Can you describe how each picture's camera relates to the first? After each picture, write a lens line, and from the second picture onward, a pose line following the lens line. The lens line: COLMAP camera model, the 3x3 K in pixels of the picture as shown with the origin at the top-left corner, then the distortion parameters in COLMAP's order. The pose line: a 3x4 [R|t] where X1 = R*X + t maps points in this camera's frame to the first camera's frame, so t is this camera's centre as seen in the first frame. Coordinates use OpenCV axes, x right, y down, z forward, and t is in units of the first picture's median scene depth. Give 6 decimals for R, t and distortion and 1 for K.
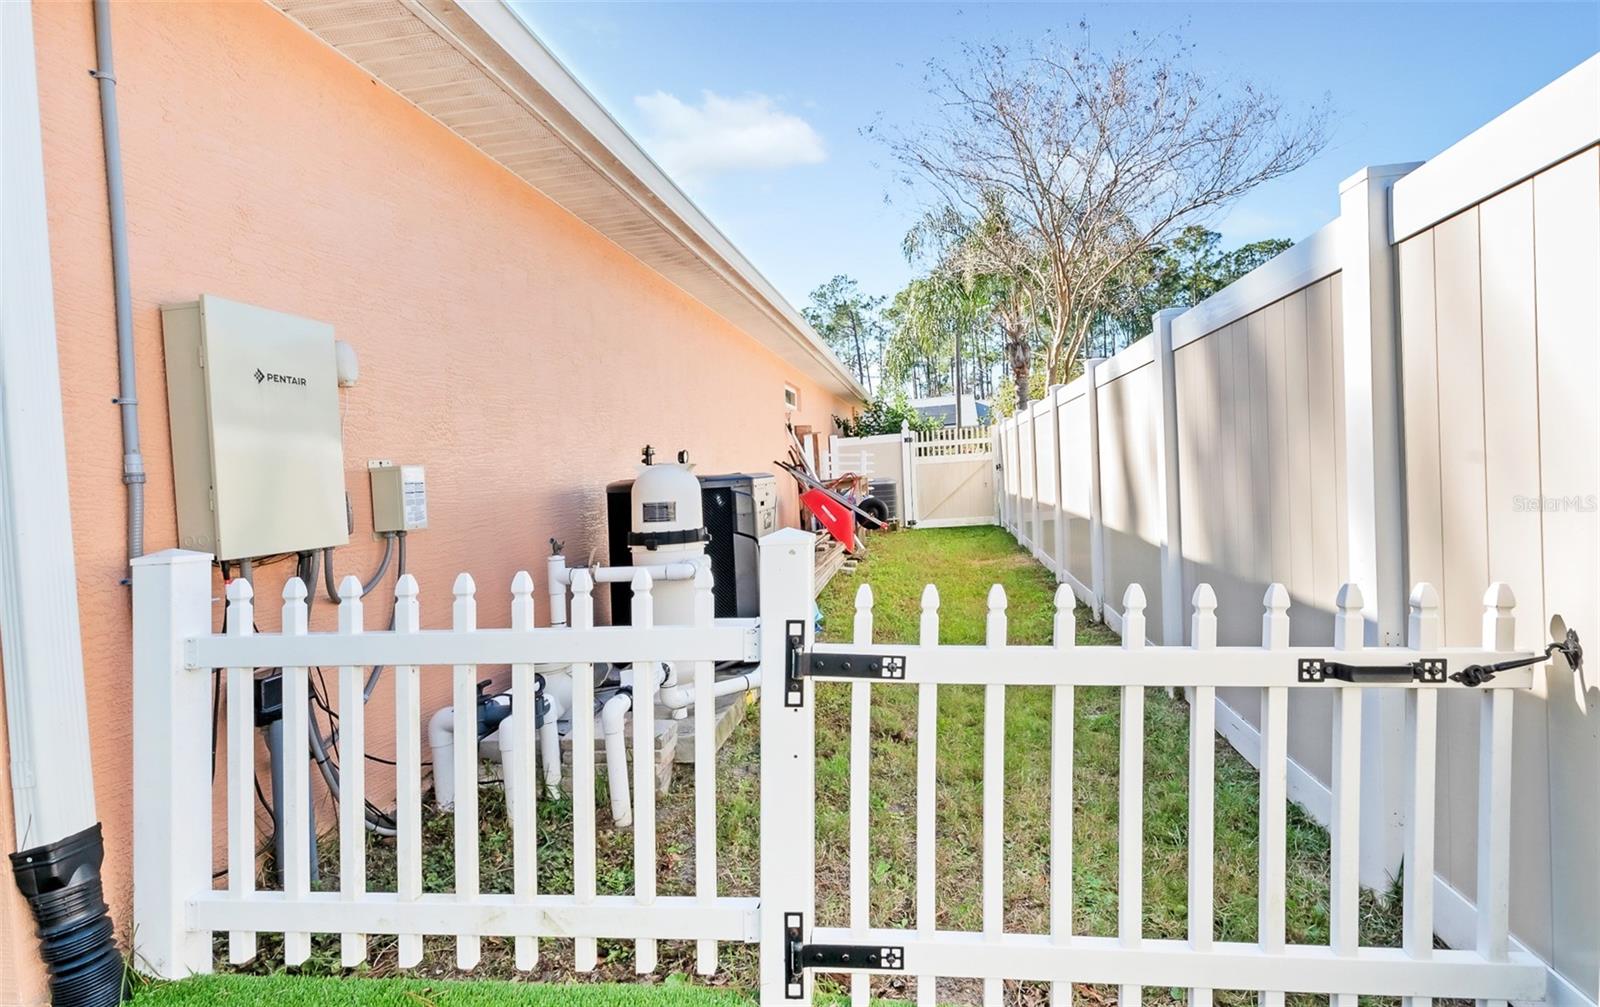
lens RADIAL K [[778.2, 0, 800.0], [0, 778.2, 503.5], [0, 0, 1]] dist [0.000411, -0.000029]
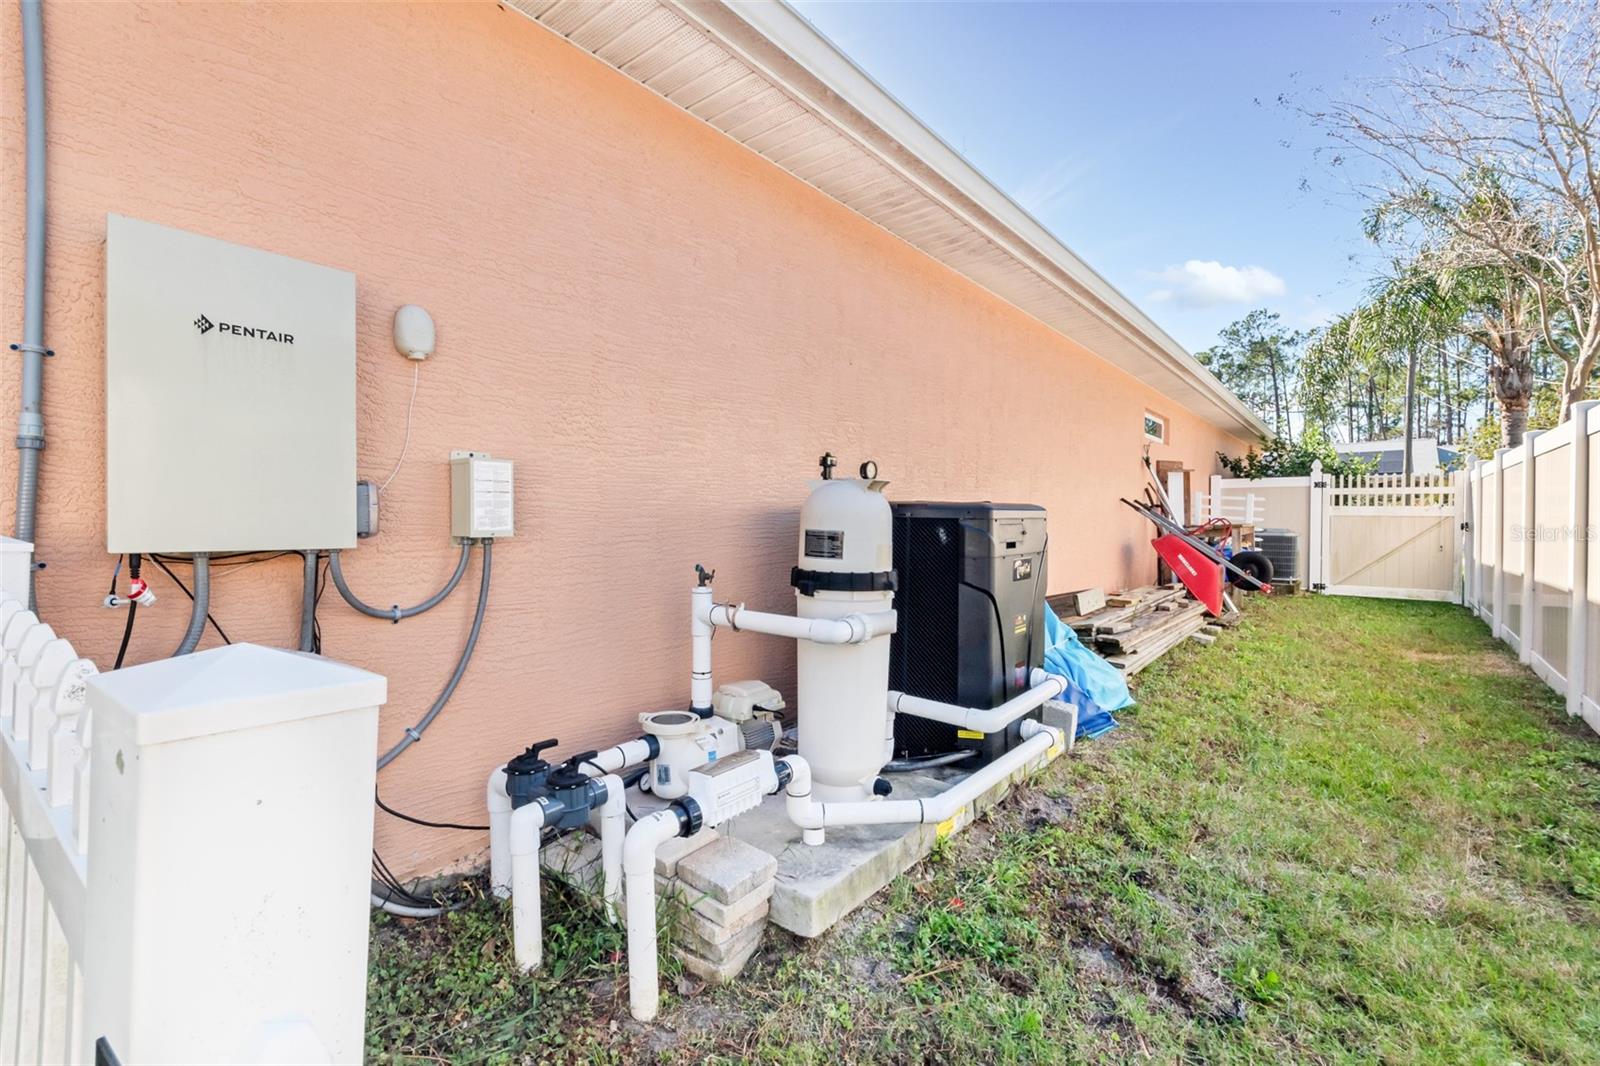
lens RADIAL K [[708.4, 0, 803.6], [0, 708.4, 505.0], [0, 0, 1]] dist [0.011096, -0.005339]
pose [[0.874024, 0.065761, -0.481411, 0.035370], [-0.084011, 0.996329, -0.016427, -0.003776], [0.478564, 0.054802, 0.876341, 0.120771]]
